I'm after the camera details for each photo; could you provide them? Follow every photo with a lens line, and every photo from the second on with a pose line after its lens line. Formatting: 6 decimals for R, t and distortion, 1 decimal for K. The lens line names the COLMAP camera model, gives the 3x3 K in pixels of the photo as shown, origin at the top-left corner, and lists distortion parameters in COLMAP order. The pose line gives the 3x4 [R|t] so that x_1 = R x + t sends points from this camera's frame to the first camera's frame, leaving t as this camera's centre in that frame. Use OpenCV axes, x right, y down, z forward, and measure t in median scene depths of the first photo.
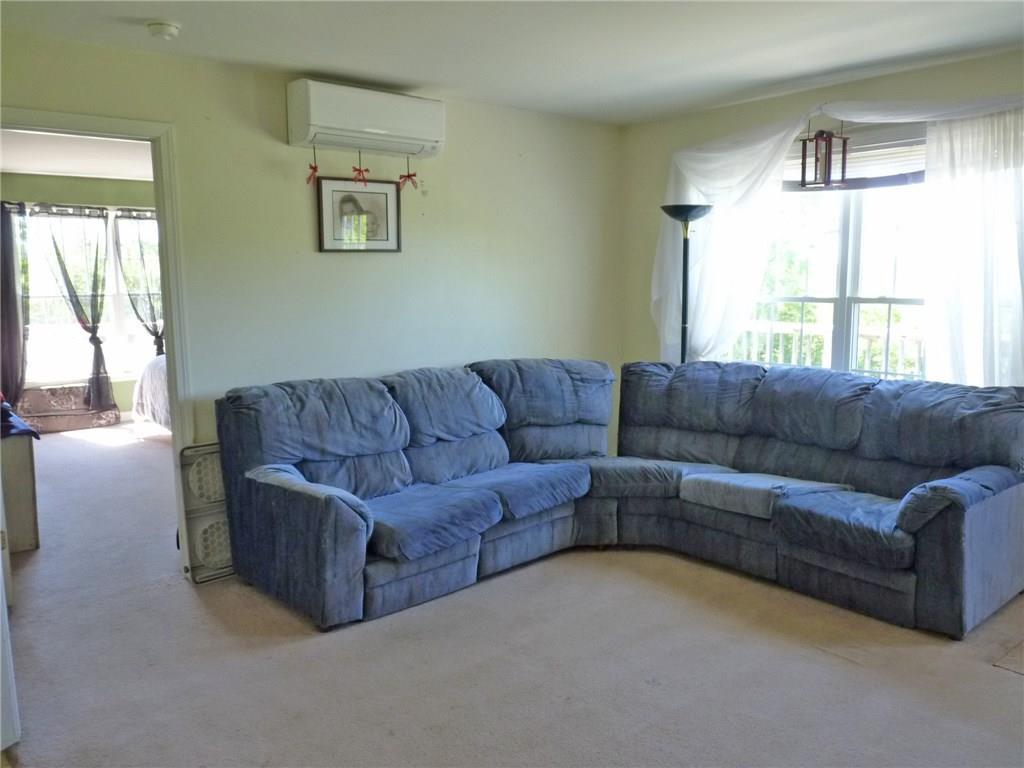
lens RADIAL K [[819.9, 0, 513.4], [0, 819.9, 391.7], [0, 0, 1]] dist [-0.025851, 0.023637]
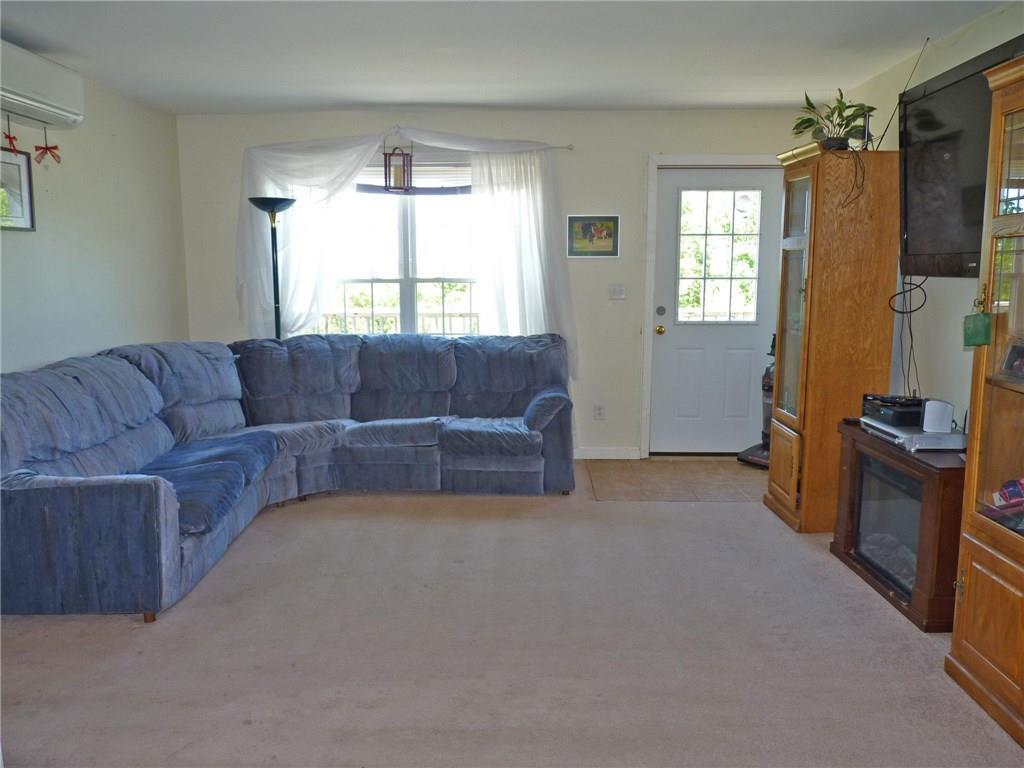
lens RADIAL K [[819.9, 0, 513.4], [0, 819.9, 391.7], [0, 0, 1]] dist [-0.025851, 0.023637]
pose [[0.665506, -0.108504, 0.738463, -0.526175], [0.102751, 0.993276, 0.053344, 0.012630], [-0.739286, 0.040377, 0.672180, 0.015647]]
